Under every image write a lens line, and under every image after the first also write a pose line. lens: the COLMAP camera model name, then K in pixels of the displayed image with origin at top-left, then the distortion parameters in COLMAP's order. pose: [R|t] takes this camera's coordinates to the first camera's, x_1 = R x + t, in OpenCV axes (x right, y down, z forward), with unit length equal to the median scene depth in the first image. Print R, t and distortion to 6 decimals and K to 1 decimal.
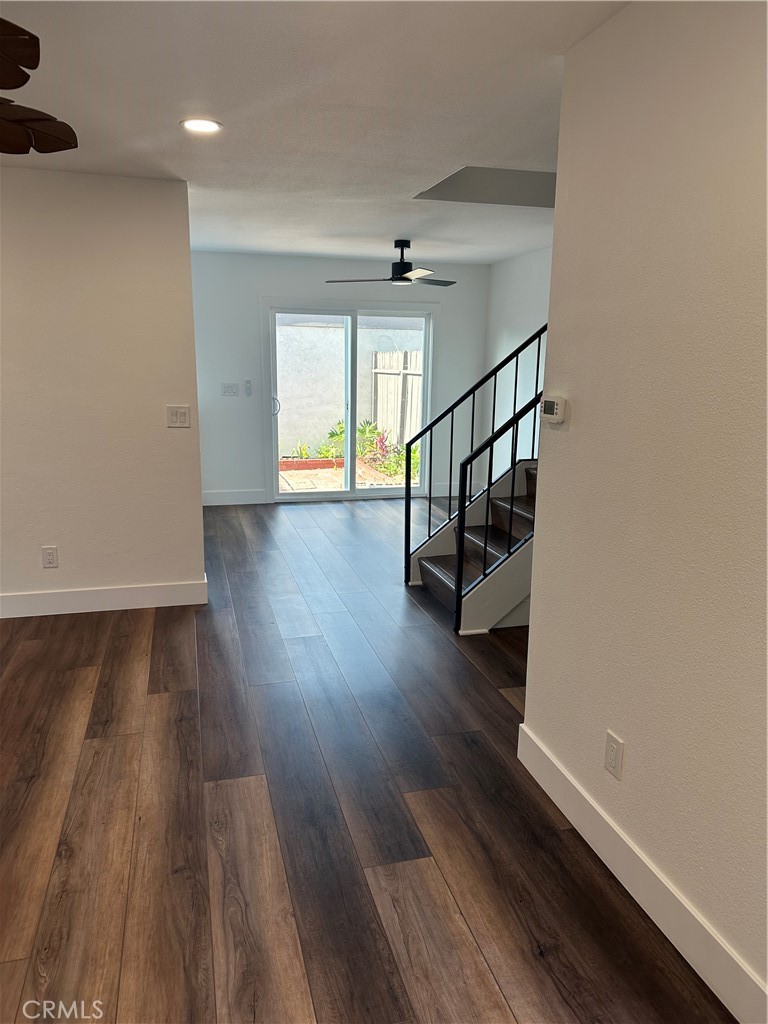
lens RADIAL K [[723.7, 0, 385.2], [0, 723.7, 514.7], [0, 0, 1]] dist [0.025421, -0.025509]
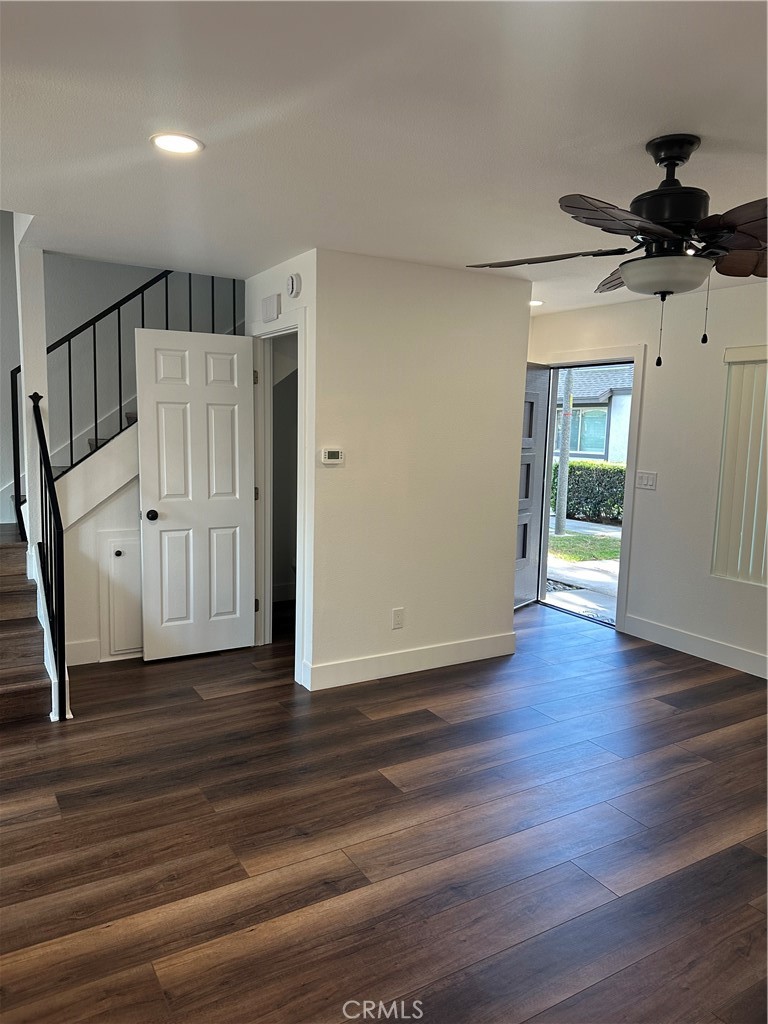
lens RADIAL K [[723.7, 0, 384.0], [0, 723.7, 510.0], [0, 0, 1]] dist [0.025421, -0.025509]
pose [[-0.268024, -0.141248, 0.953002, -0.518645], [0.185083, 0.963219, 0.194815, -0.116288], [-0.945467, 0.228600, -0.232023, 0.490735]]
